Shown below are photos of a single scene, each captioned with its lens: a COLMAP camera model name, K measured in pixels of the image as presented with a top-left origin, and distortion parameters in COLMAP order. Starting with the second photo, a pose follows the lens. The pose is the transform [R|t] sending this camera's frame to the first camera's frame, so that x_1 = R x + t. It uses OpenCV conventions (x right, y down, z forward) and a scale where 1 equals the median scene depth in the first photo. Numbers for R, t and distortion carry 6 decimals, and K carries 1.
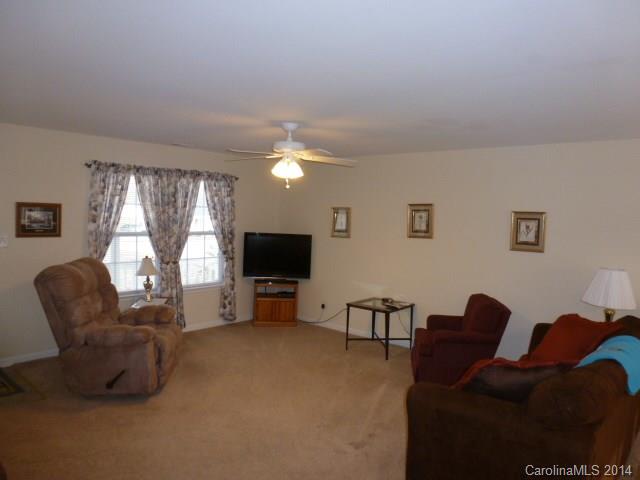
lens RADIAL K [[454.1, 0, 320.0], [0, 454.1, 240.0], [0, 0, 1]] dist [-0.036898, 0.000404]
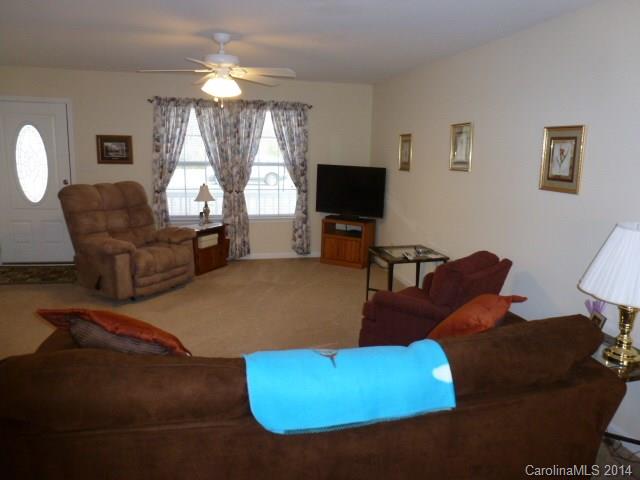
lens RADIAL K [[454.1, 0, 320.0], [0, 454.1, 240.0], [0, 0, 1]] dist [-0.036898, 0.000404]
pose [[0.820929, 0.100421, -0.562131, 0.440533], [-0.029842, 0.990615, 0.133385, 0.015158], [0.570250, -0.092724, 0.816222, 0.242650]]
